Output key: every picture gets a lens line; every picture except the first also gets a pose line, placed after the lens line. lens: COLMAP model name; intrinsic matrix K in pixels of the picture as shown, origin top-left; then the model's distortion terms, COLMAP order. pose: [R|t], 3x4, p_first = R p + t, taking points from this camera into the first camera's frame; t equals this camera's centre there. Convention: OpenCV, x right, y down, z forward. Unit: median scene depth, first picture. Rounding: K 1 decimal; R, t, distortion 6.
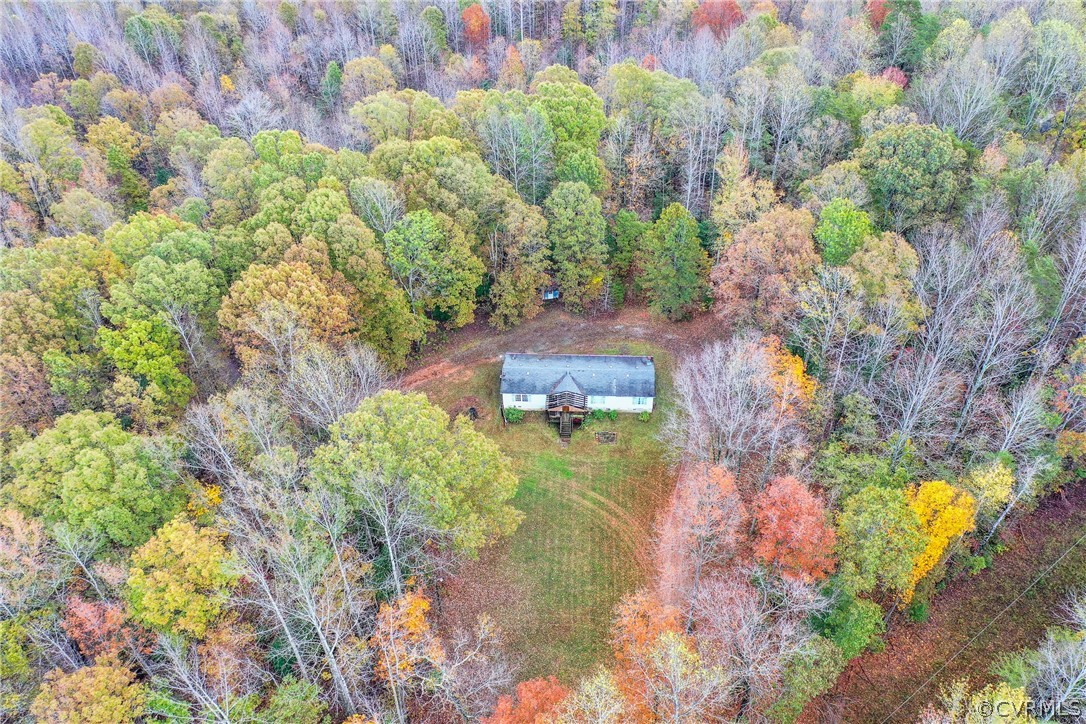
lens RADIAL K [[878.1, 0, 548.5], [0, 878.1, 332.6], [0, 0, 1]] dist [-0.007476, -0.010740]
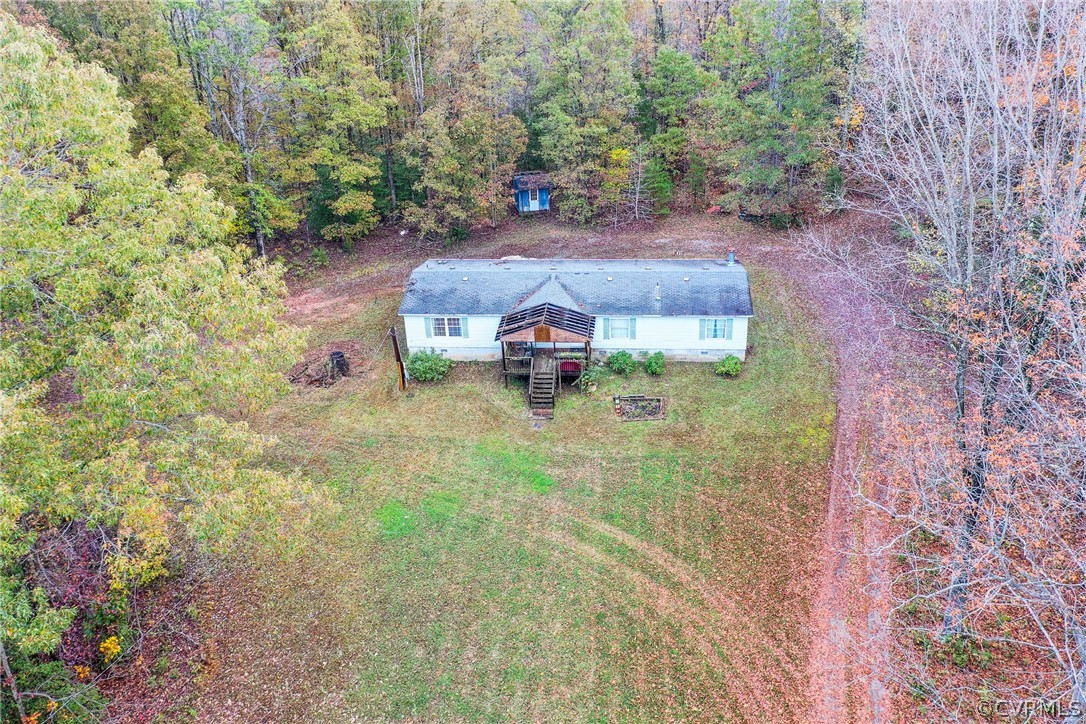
lens RADIAL K [[862.7, 0, 549.6], [0, 862.7, 296.1], [0, 0, 1]] dist [-0.002792, -0.003119]
pose [[0.999008, -0.002462, -0.044464, 0.040865], [-0.008838, 0.967646, -0.252157, 0.170097], [0.043646, 0.252300, 0.966664, 0.583091]]
